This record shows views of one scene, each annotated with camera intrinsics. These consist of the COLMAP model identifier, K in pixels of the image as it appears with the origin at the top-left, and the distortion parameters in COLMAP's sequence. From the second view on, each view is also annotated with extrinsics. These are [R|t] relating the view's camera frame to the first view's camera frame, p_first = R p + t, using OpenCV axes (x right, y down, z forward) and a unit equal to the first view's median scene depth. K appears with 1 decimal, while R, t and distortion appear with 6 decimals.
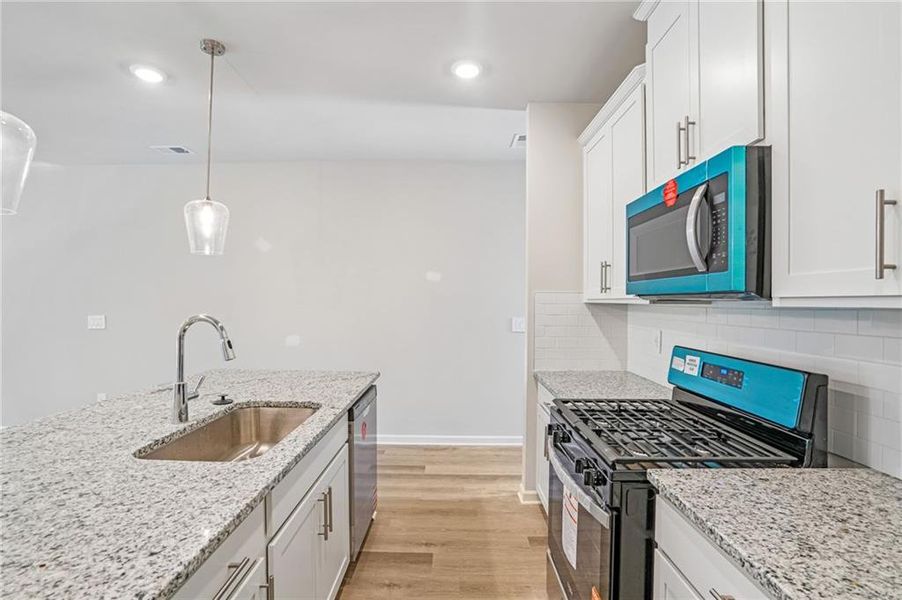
lens RADIAL K [[437.2, 0, 445.6], [0, 437.2, 302.8], [0, 0, 1]] dist [-0.004453, -0.000682]
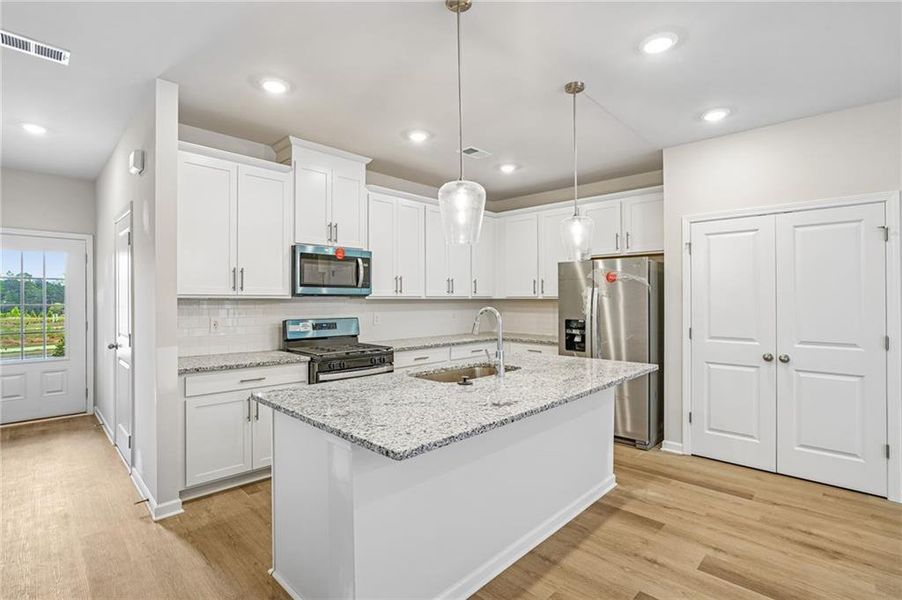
lens RADIAL K [[434.5, 0, 451.2], [0, 434.5, 296.6], [0, 0, 1]] dist [0.001522, -0.000527]
pose [[-0.730127, -0.008637, 0.683257, -1.300937], [-0.009456, 0.999952, 0.002535, -0.016312], [-0.683246, -0.004610, -0.730174, 1.890976]]
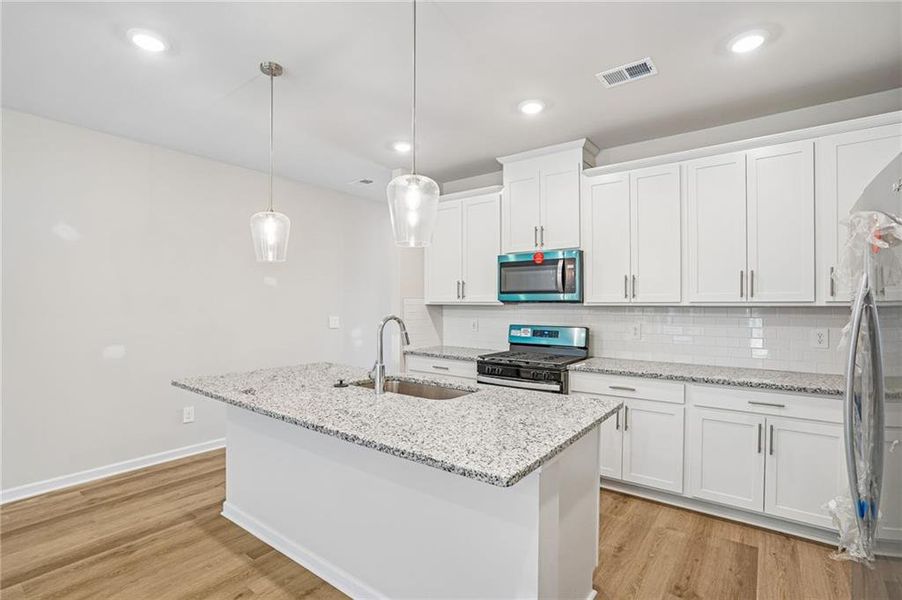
lens RADIAL K [[437.2, 0, 445.6], [0, 437.2, 302.8], [0, 0, 1]] dist [-0.004453, -0.000682]
pose [[0.588053, -0.004034, 0.808812, -1.348613], [0.003041, 0.999992, 0.002776, -0.013753], [-0.808817, 0.000827, 0.588060, 0.019068]]
